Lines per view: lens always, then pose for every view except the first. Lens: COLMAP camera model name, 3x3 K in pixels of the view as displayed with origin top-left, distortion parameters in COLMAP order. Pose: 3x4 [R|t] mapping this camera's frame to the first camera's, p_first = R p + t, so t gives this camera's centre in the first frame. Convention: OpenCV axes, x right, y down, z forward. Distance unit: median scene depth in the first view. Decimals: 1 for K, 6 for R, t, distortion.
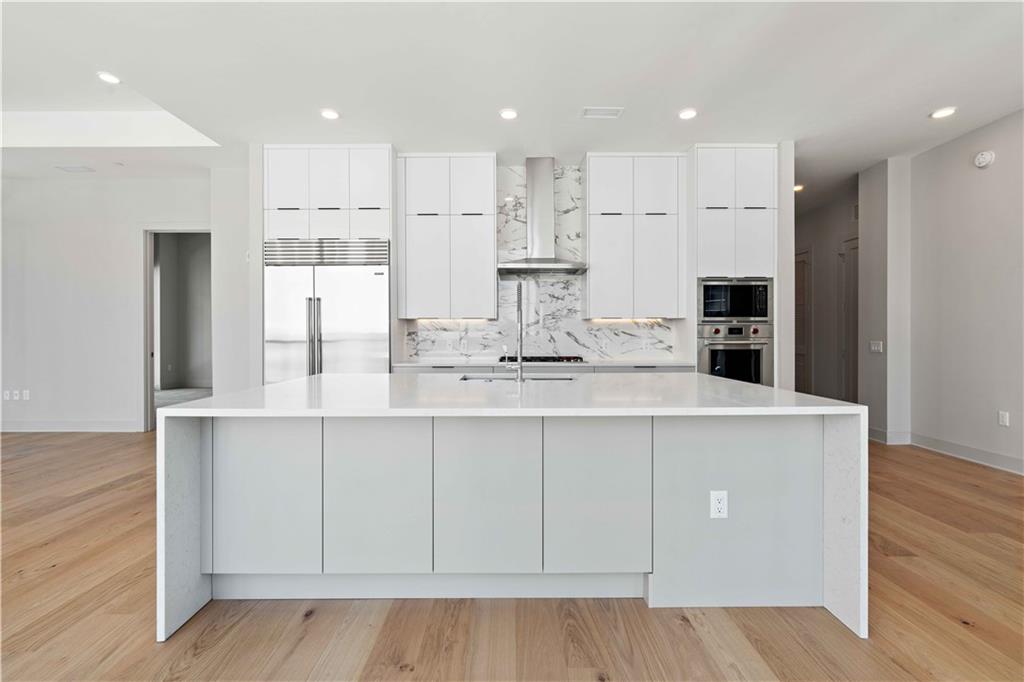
lens RADIAL K [[460.6, 0, 506.9], [0, 460.6, 336.2], [0, 0, 1]] dist [-0.003562, -0.000428]
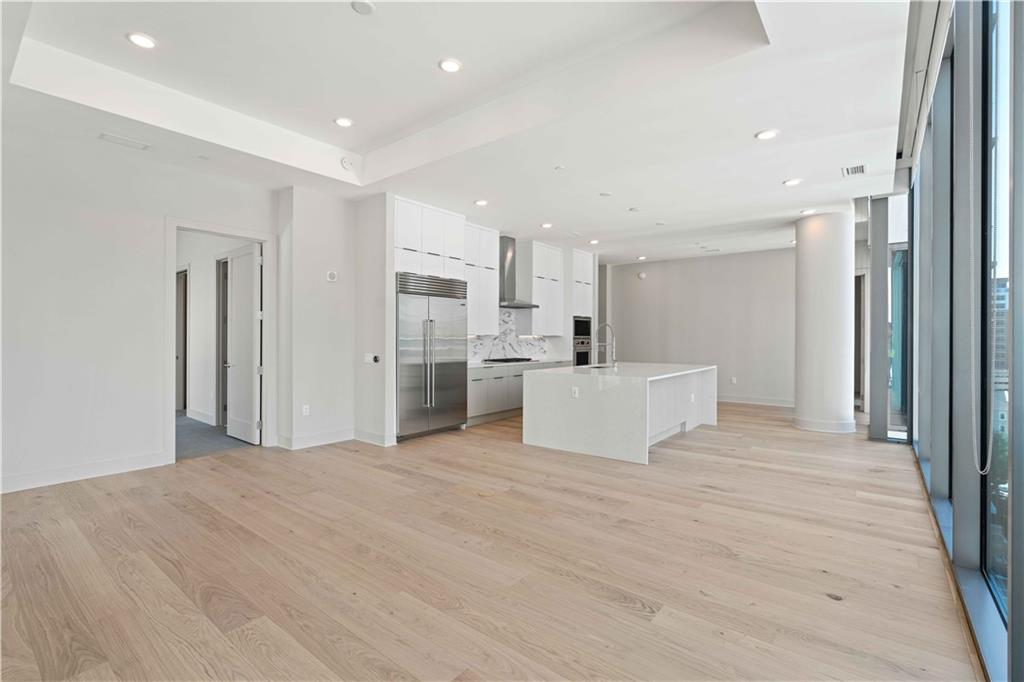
lens RADIAL K [[464.9, 0, 507.6], [0, 464.9, 337.3], [0, 0, 1]] dist [-0.003767, 0.001273]
pose [[0.618088, 0.003641, 0.786100, -1.316620], [-0.002326, 0.999993, -0.002803, -0.028834], [-0.786105, -0.000096, 0.618093, -0.017747]]
